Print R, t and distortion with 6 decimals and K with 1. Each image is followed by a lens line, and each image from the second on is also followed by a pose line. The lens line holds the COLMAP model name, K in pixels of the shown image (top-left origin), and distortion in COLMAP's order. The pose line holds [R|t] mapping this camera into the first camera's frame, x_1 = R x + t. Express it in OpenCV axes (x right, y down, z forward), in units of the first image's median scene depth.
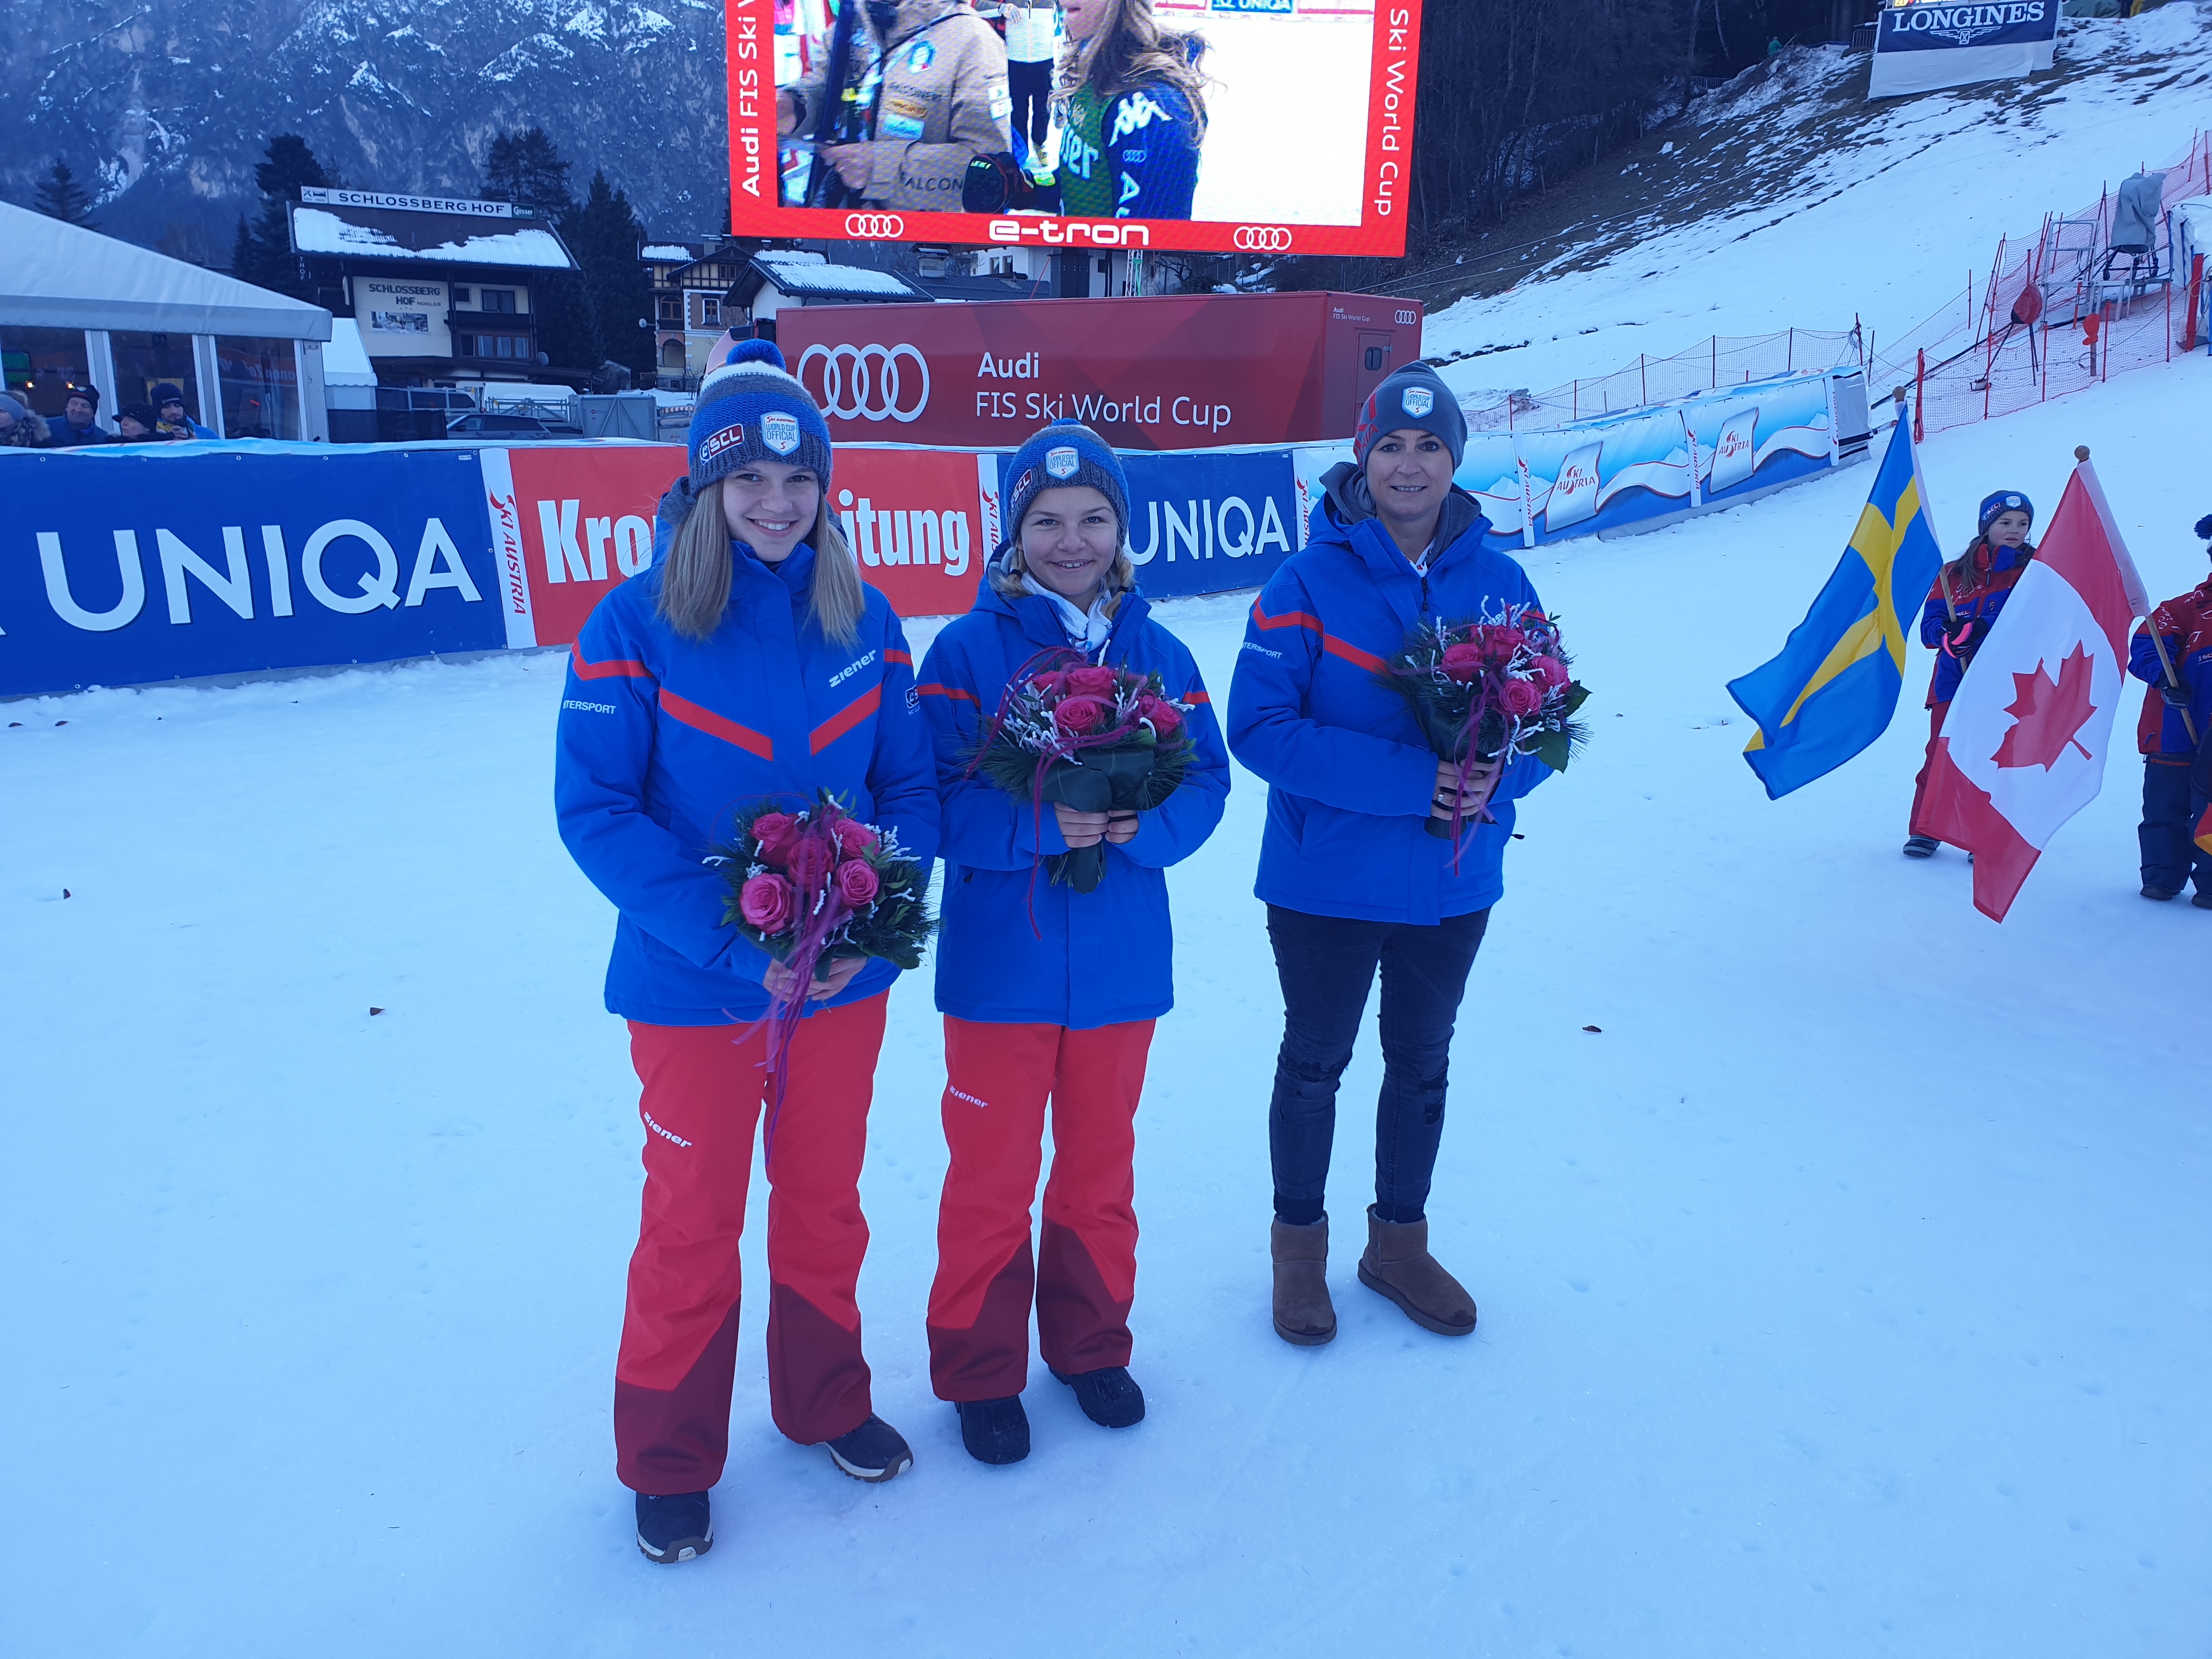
lens RADIAL K [[1705.1, 0, 1087.9], [0, 1705.1, 828.6], [0, 0, 1]] dist [0.040816, -0.045423]
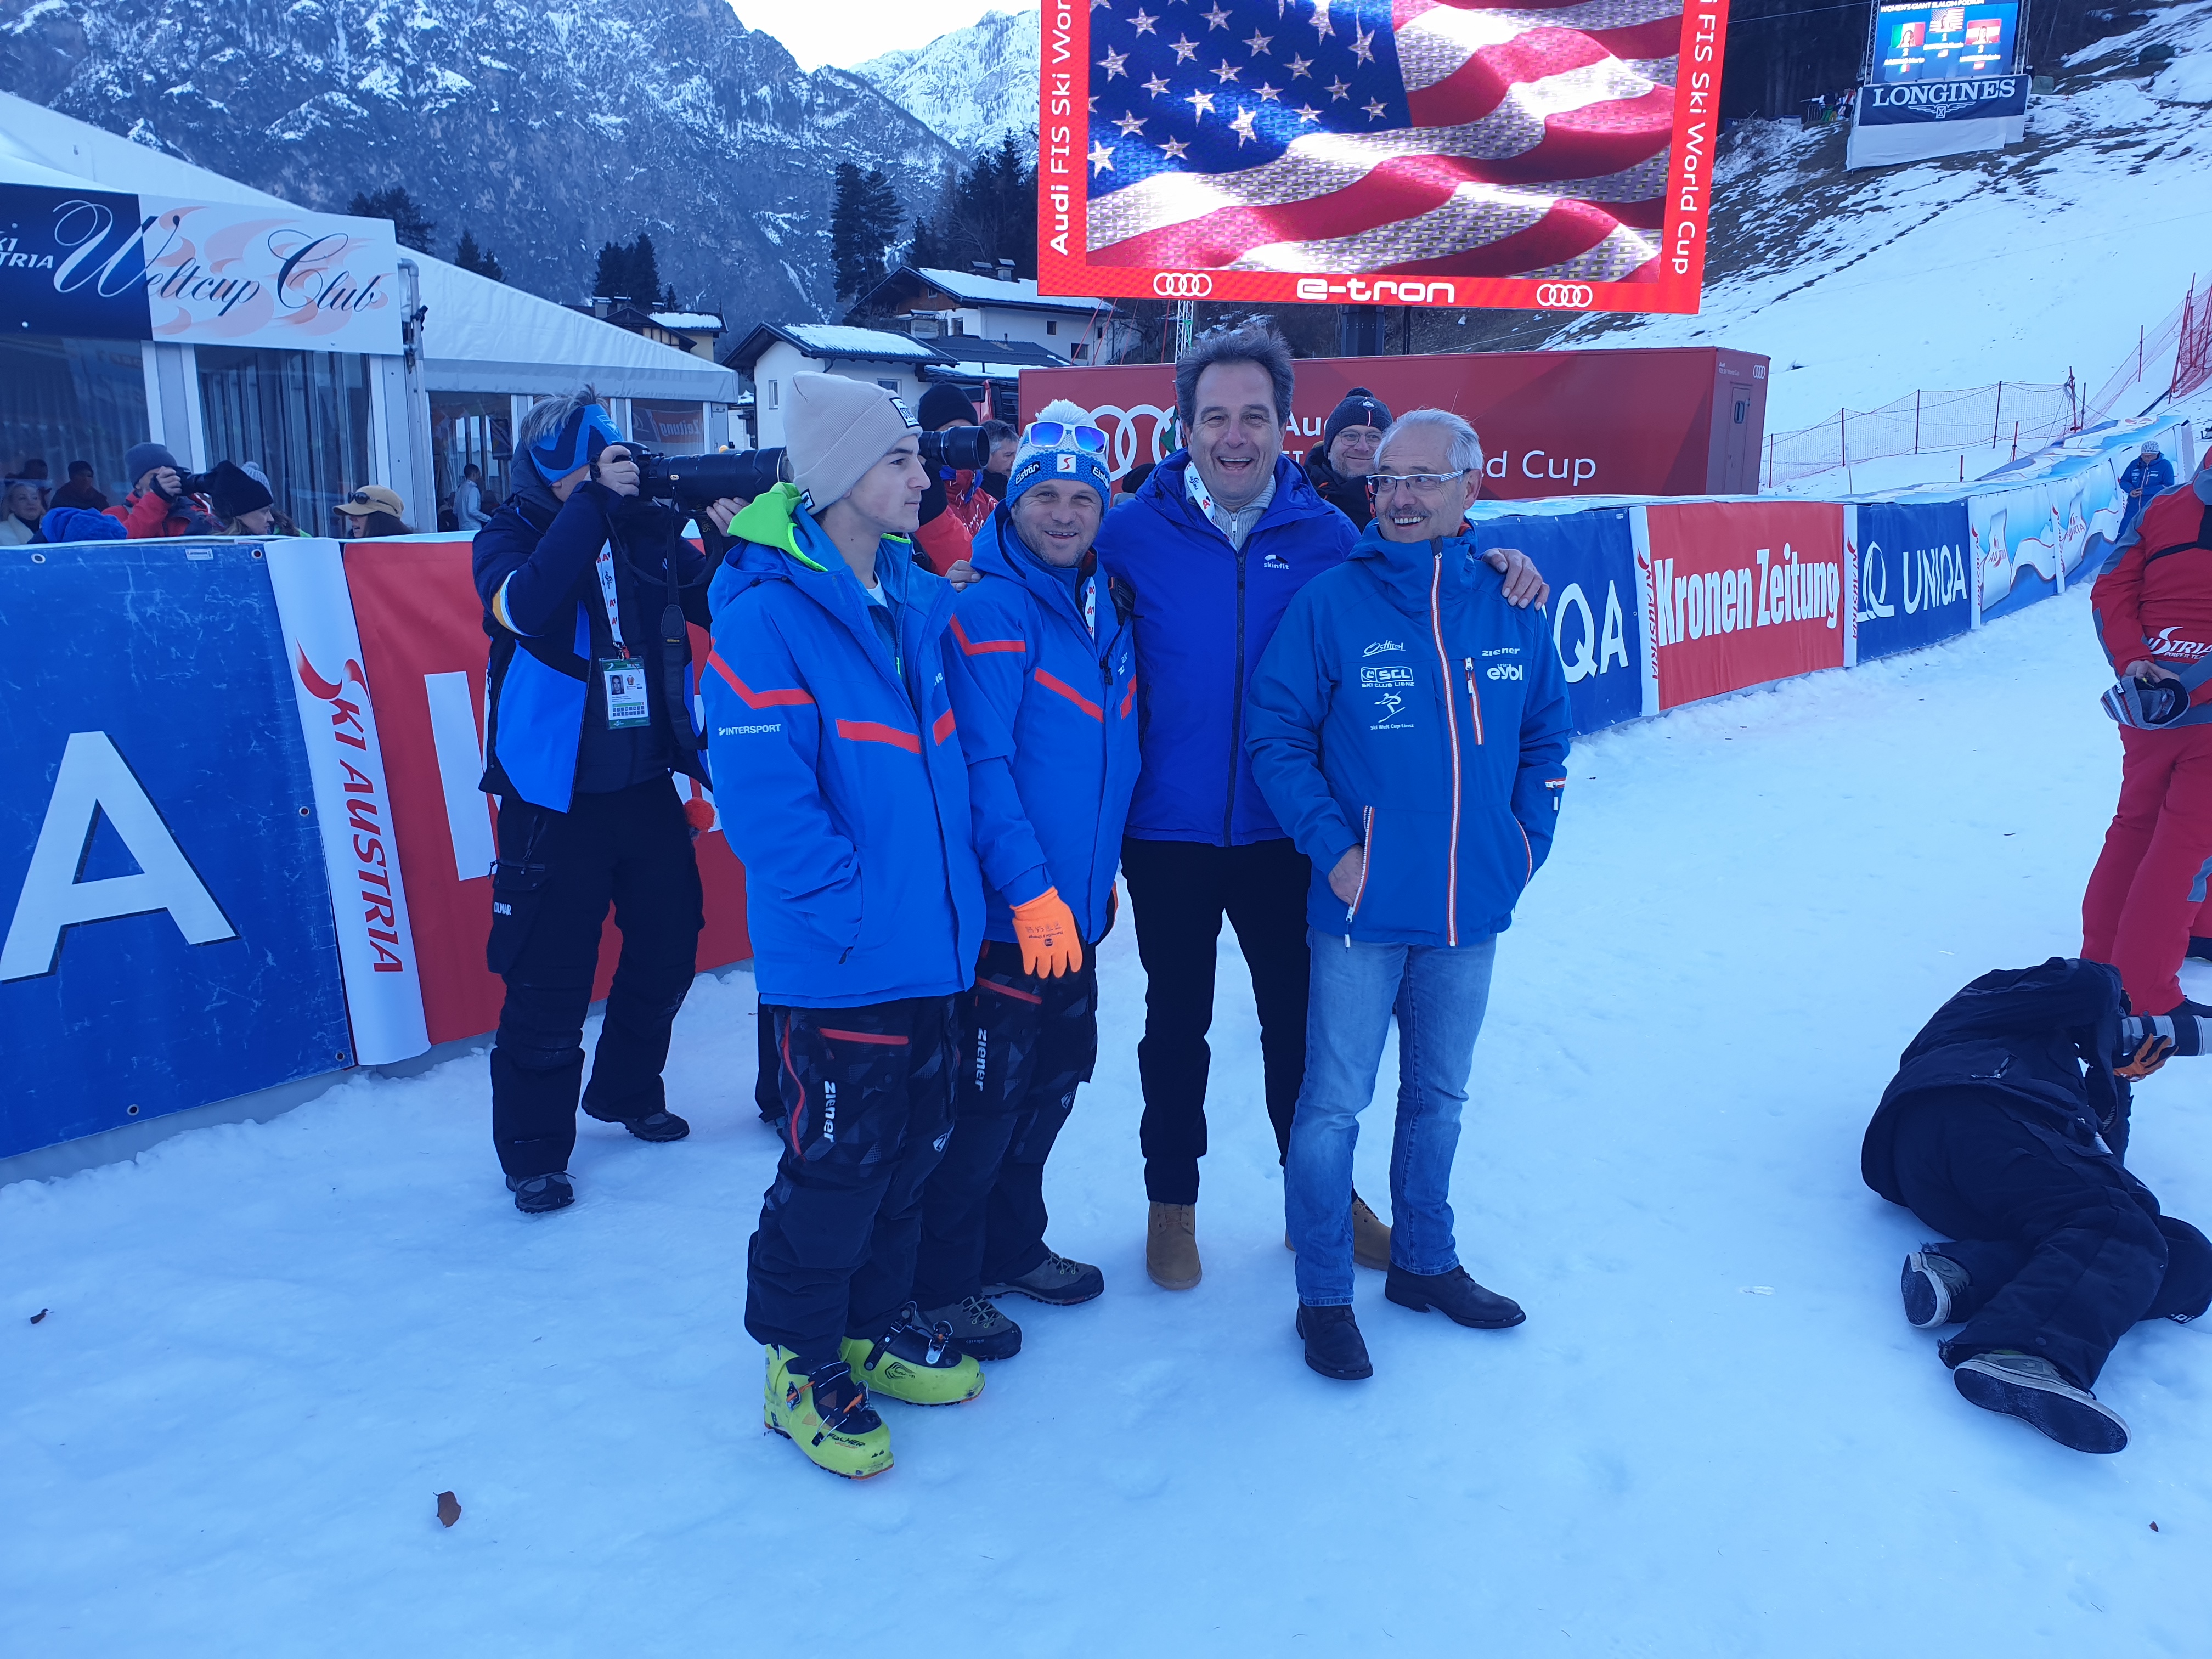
lens RADIAL K [[1705.1, 0, 1105.6], [0, 1705.1, 835.5], [0, 0, 1]] dist [0.040816, -0.045423]
pose [[0.992391, -0.036991, 0.117442, -0.145957], [0.040488, 0.998801, -0.027531, -0.004858], [-0.116282, 0.032076, 0.992698, 0.018930]]
